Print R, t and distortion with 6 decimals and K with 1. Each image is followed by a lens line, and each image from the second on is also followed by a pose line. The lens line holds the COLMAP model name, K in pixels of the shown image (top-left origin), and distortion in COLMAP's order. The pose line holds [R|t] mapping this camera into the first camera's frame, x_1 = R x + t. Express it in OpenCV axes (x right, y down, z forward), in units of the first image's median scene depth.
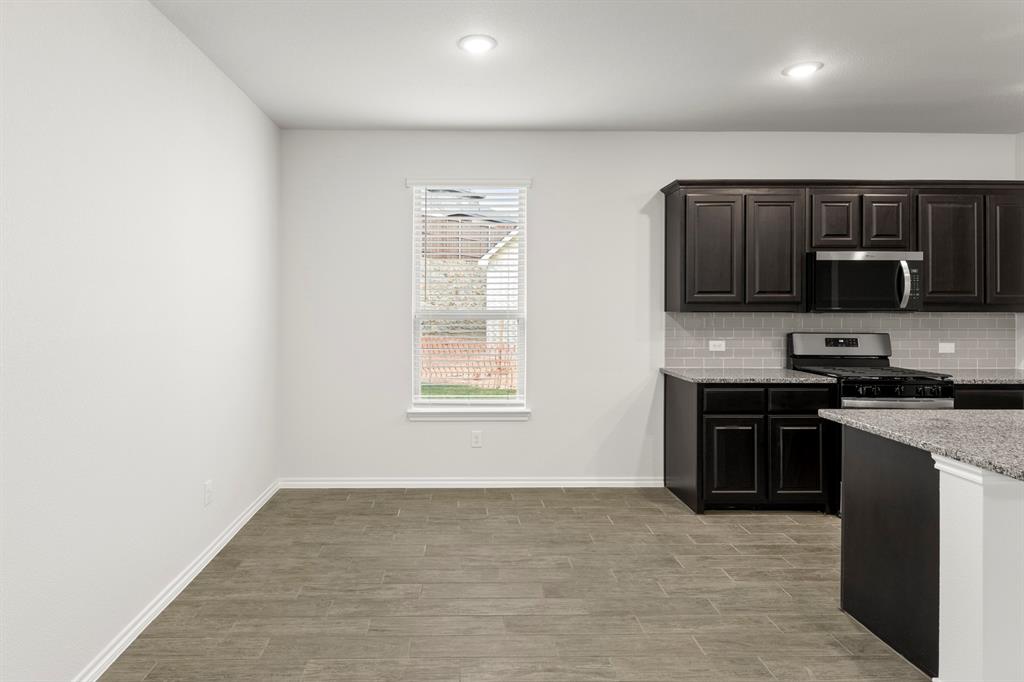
lens RADIAL K [[593.1, 0, 463.4], [0, 593.1, 289.7], [0, 0, 1]] dist [0.001267, -0.001216]
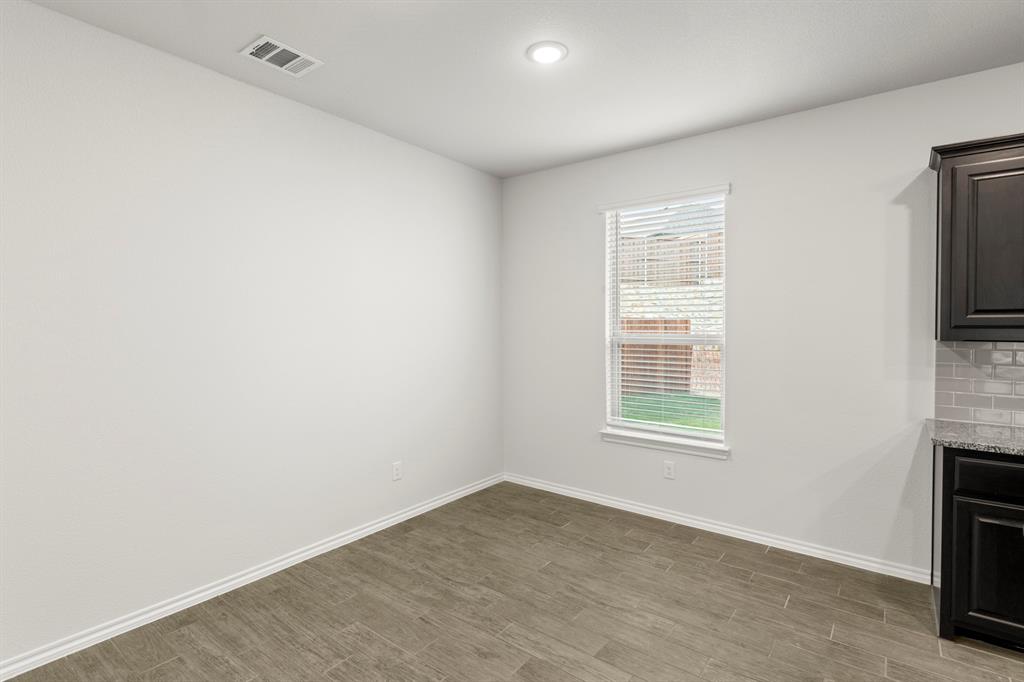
lens RADIAL K [[496.6, 0, 493.8], [0, 496.6, 330.2], [0, 0, 1]] dist [0.014607, -0.011128]
pose [[0.775520, 0.006206, -0.631293, 0.338476], [0.010930, 0.999670, 0.023254, 0.006673], [0.631229, -0.024933, 0.775196, 0.232060]]
